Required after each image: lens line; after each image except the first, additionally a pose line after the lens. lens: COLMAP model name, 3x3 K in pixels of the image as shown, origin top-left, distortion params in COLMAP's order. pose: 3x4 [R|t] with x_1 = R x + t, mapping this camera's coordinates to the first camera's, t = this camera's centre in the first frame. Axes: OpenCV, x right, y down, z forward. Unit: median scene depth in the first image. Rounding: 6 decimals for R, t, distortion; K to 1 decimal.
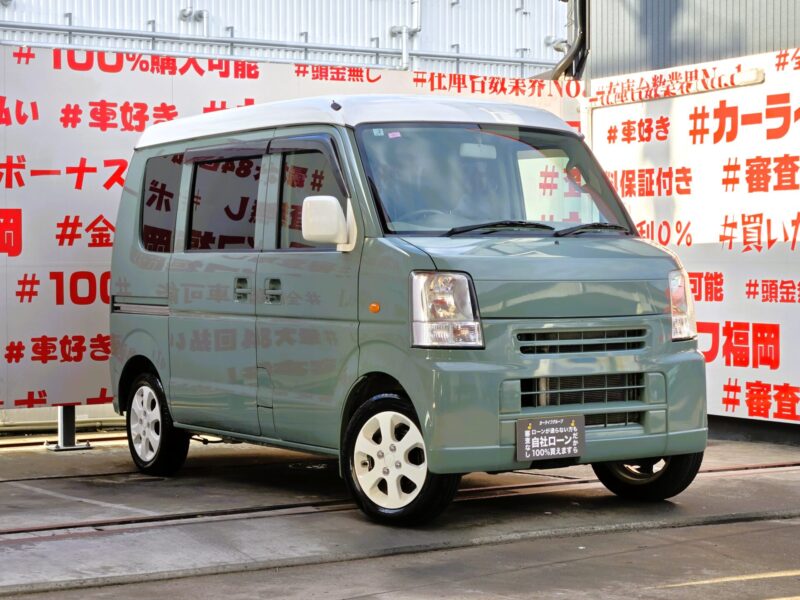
lens RADIAL K [[1678.2, 0, 345.8], [0, 1678.2, 364.5], [0, 0, 1]] dist [0.019758, 0.000000]
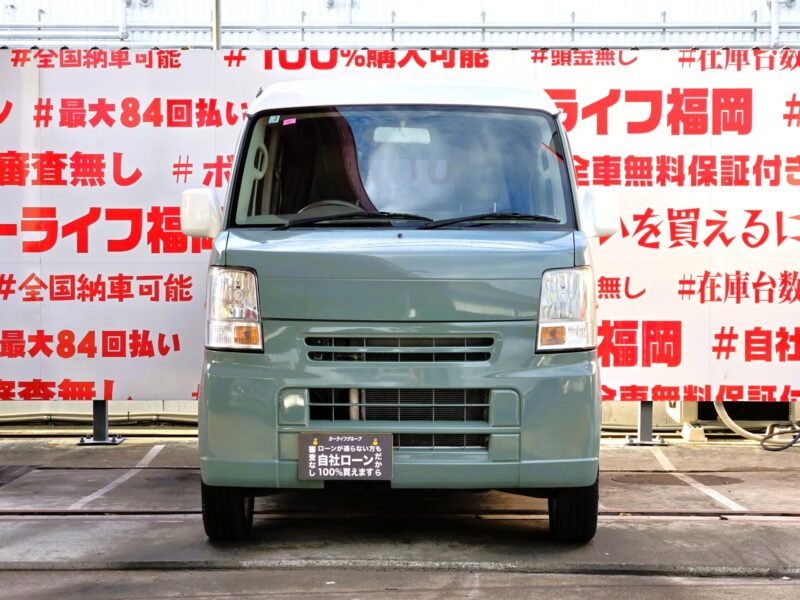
lens RADIAL K [[1678.2, 0, 377.0], [0, 1678.2, 313.0], [0, 0, 1]] dist [0.019758, 0.000000]
pose [[0.854933, 0.021133, -0.518309, 0.518436], [-0.036890, 0.999117, -0.020112, -0.012909], [0.517426, 0.036315, 0.854957, 0.211204]]
